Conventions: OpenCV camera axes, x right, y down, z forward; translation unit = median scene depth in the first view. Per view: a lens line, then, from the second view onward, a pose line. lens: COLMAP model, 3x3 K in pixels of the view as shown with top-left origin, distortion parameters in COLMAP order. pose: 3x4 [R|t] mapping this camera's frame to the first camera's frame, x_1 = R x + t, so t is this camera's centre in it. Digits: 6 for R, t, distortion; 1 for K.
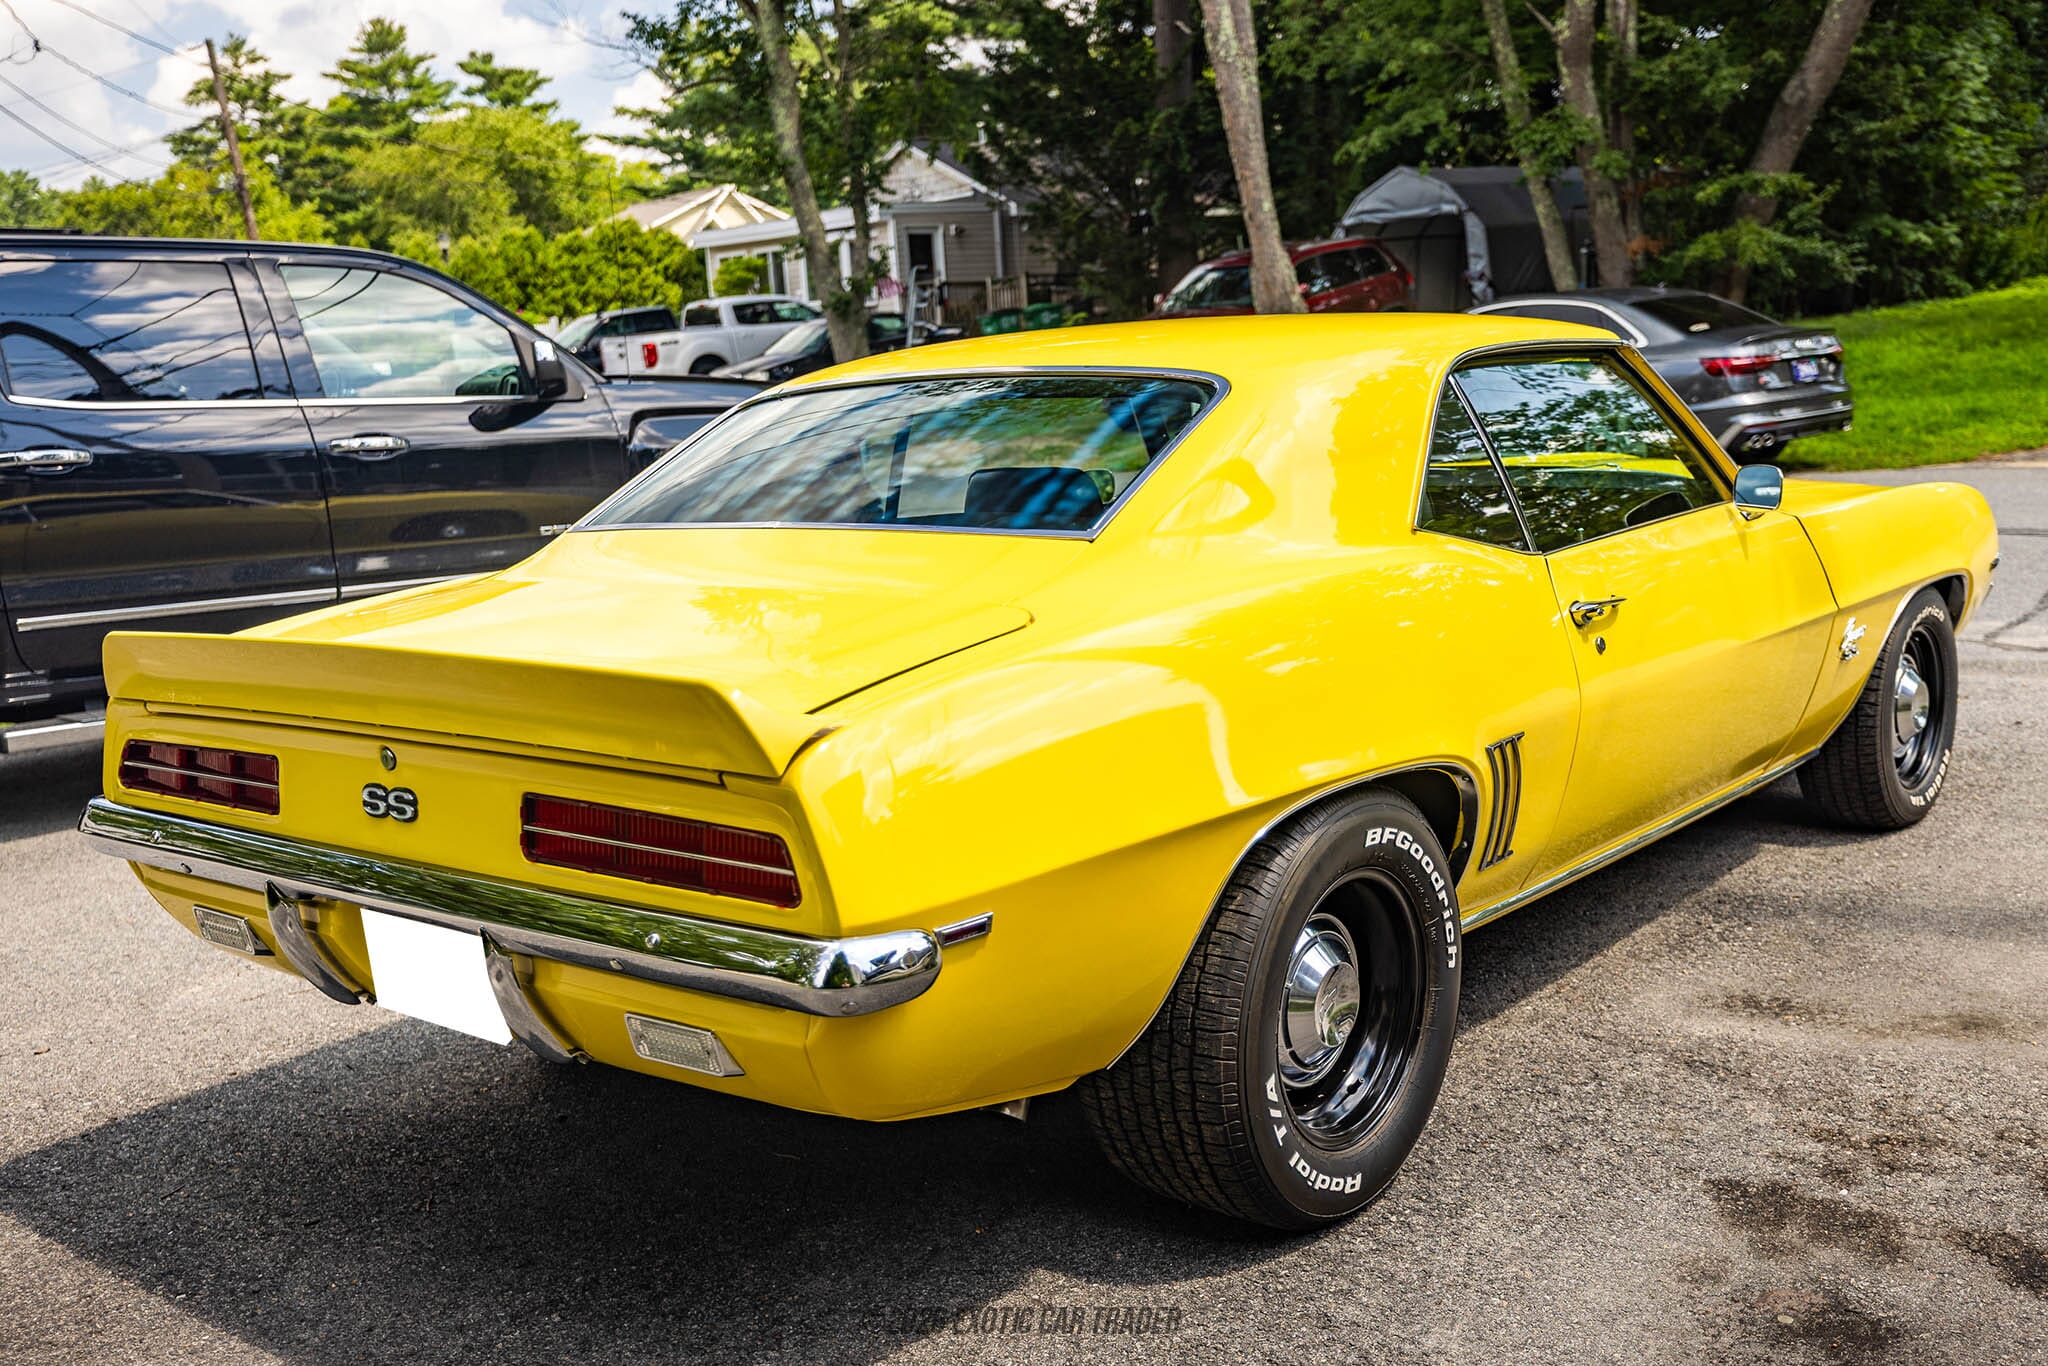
lens RADIAL K [[2095.5, 0, 956.3], [0, 2095.5, 657.5], [0, 0, 1]] dist [0.003132, 0.000000]
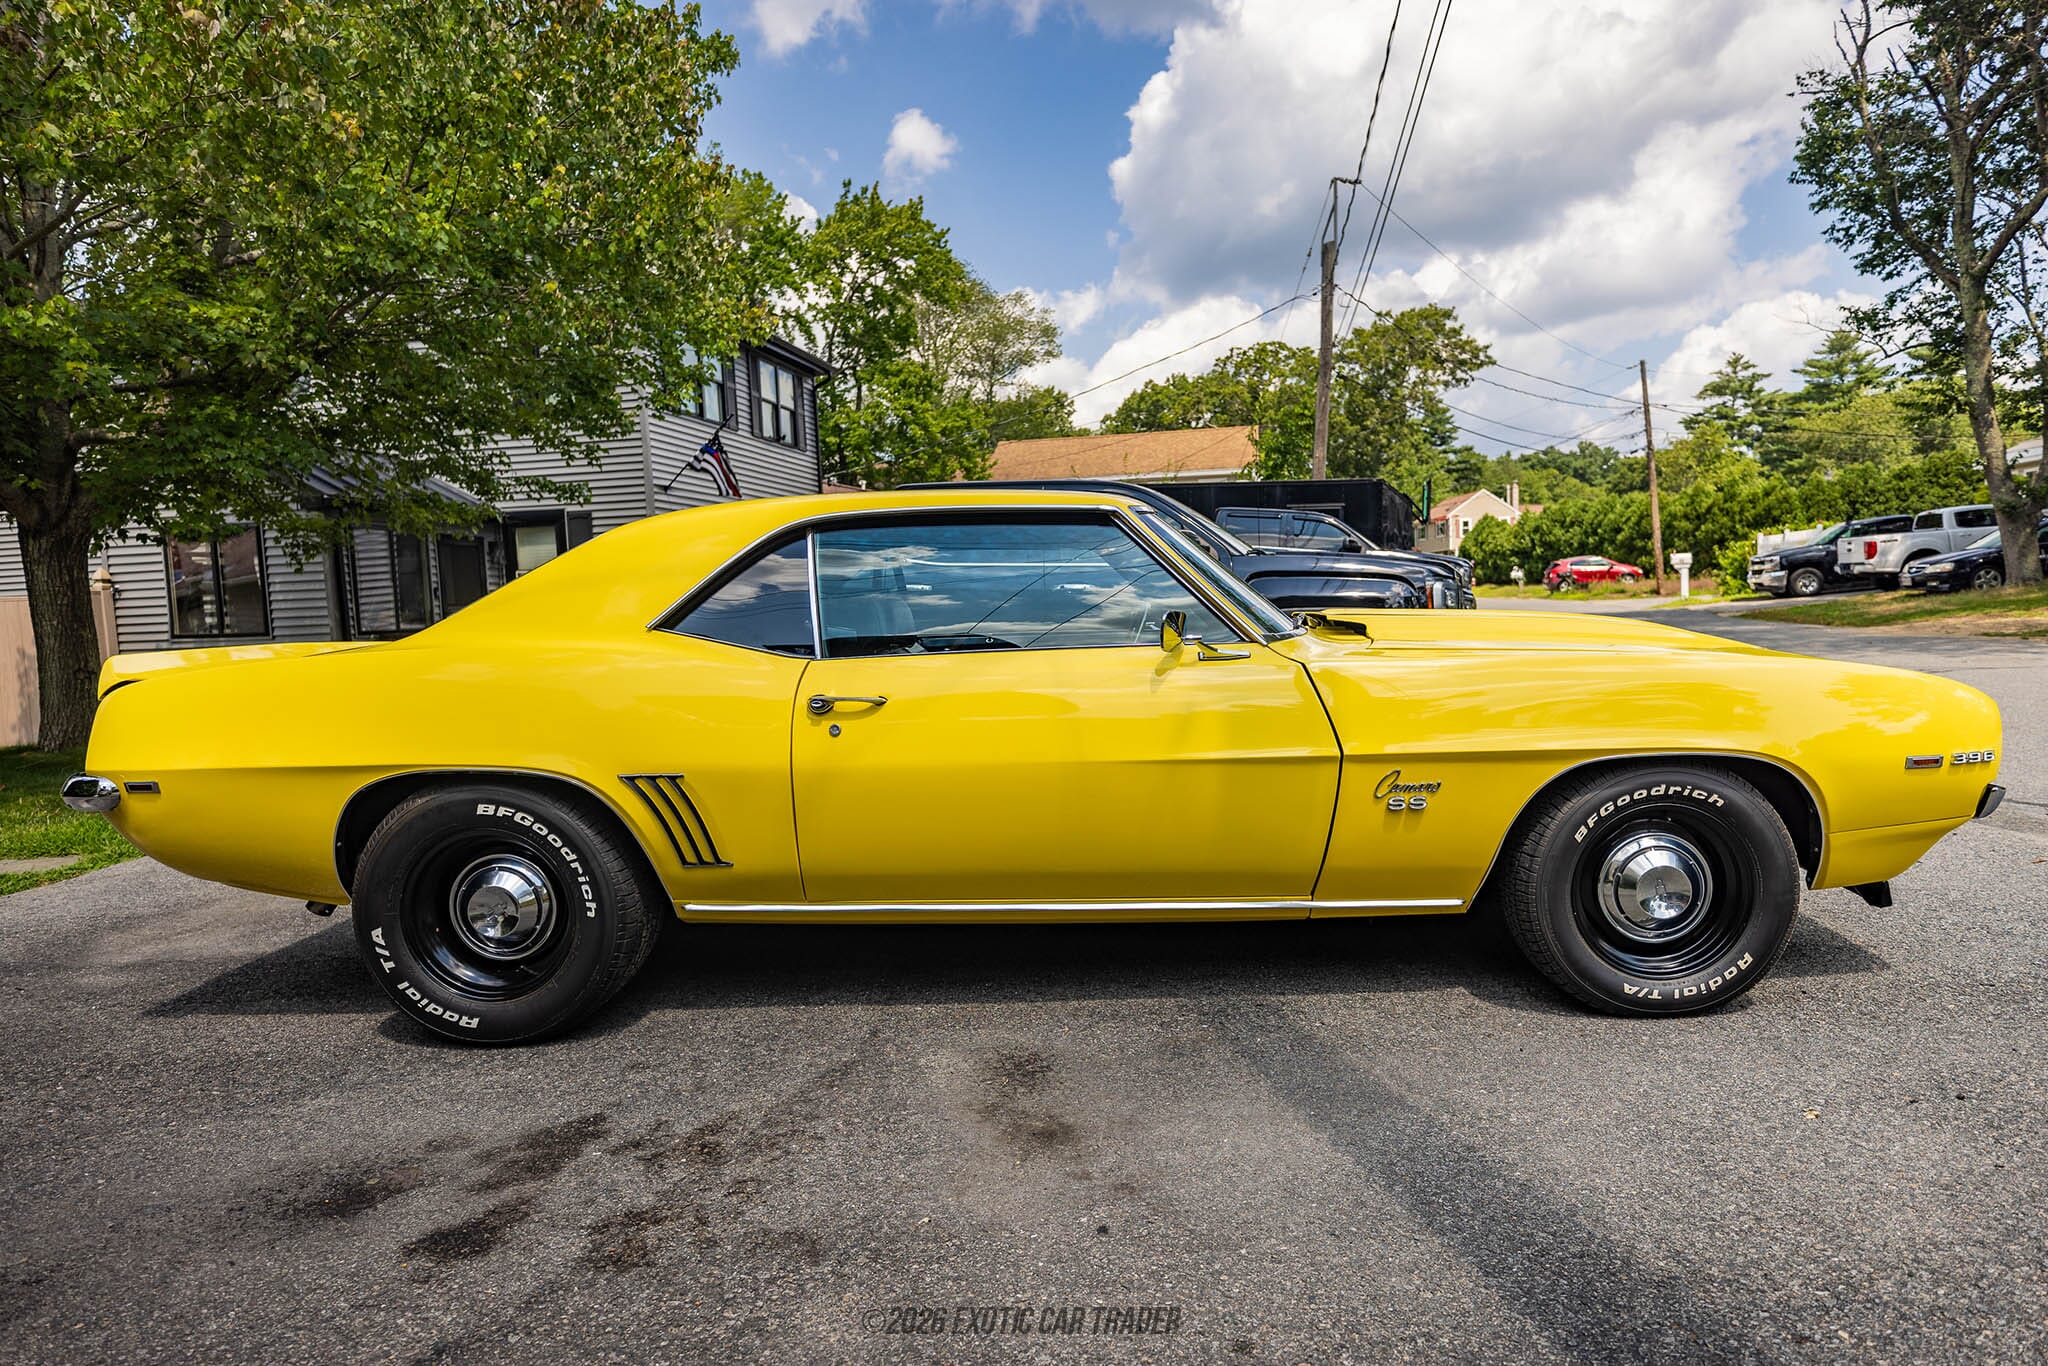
lens RADIAL K [[1244.3, 0, 1125.9], [0, 1244.3, 645.4], [0, 0, 1]] dist [-0.002927, 0.011726]
pose [[0.616393, 0.058747, -0.785244, 0.198812], [-0.115421, 0.993183, -0.016298, -0.012948], [0.778933, 0.100679, 0.618972, 0.124148]]
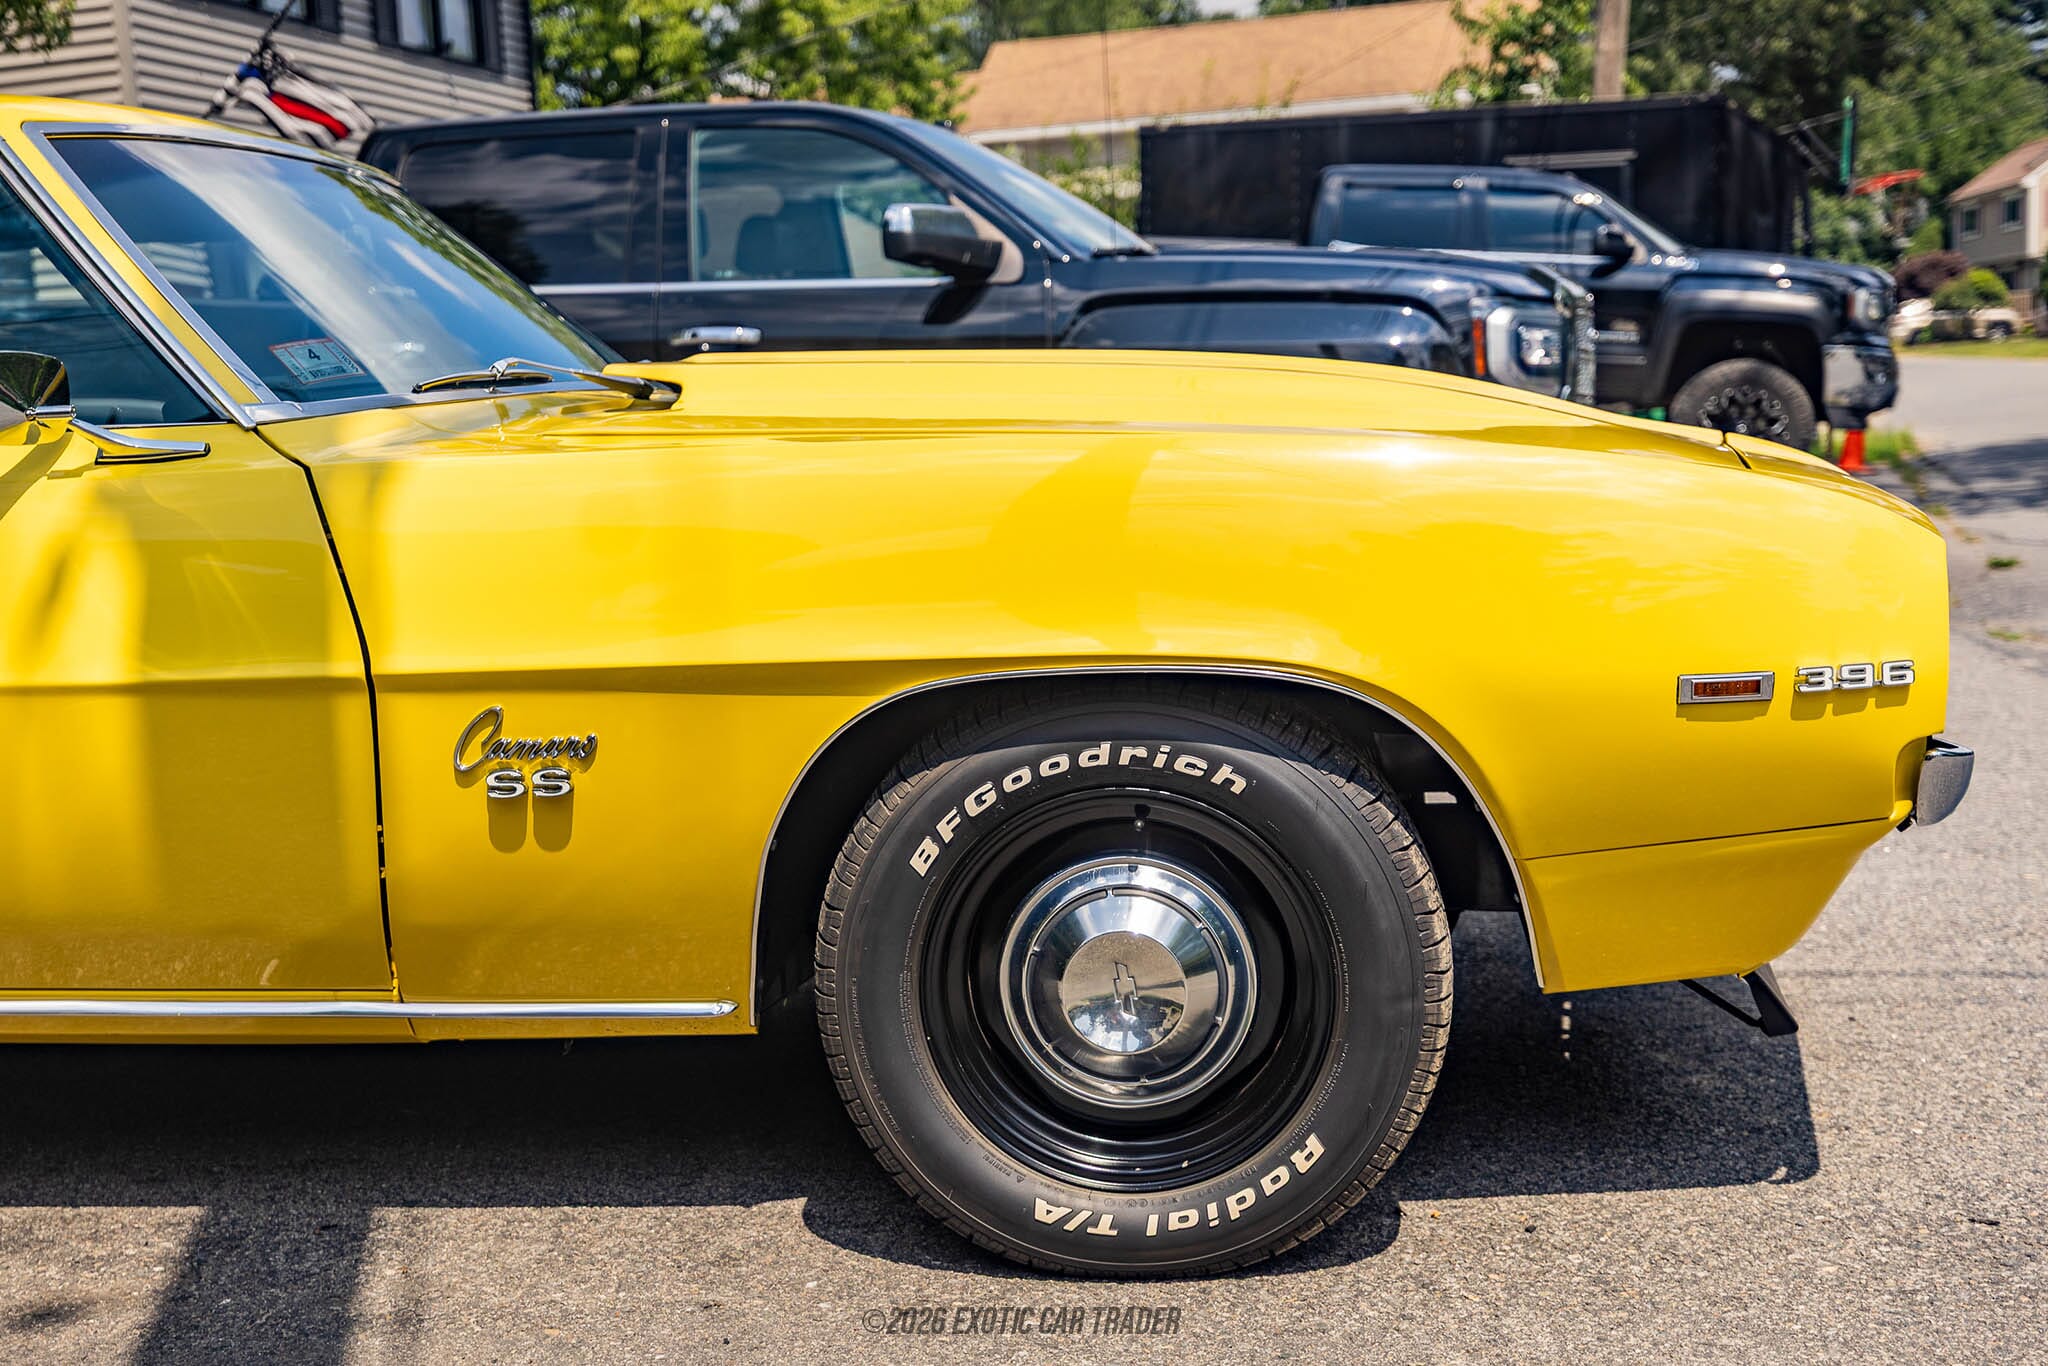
lens RADIAL K [[2587.5, 0, 1031.7], [0, 2587.5, 688.4], [0, 0, 1]] dist [0.009203, 0.000000]
pose [[0.509658, 0.121308, -0.851782, 0.204045], [-0.105208, 0.991368, 0.078237, -0.013873], [0.853920, 0.049741, 0.518021, 0.135335]]
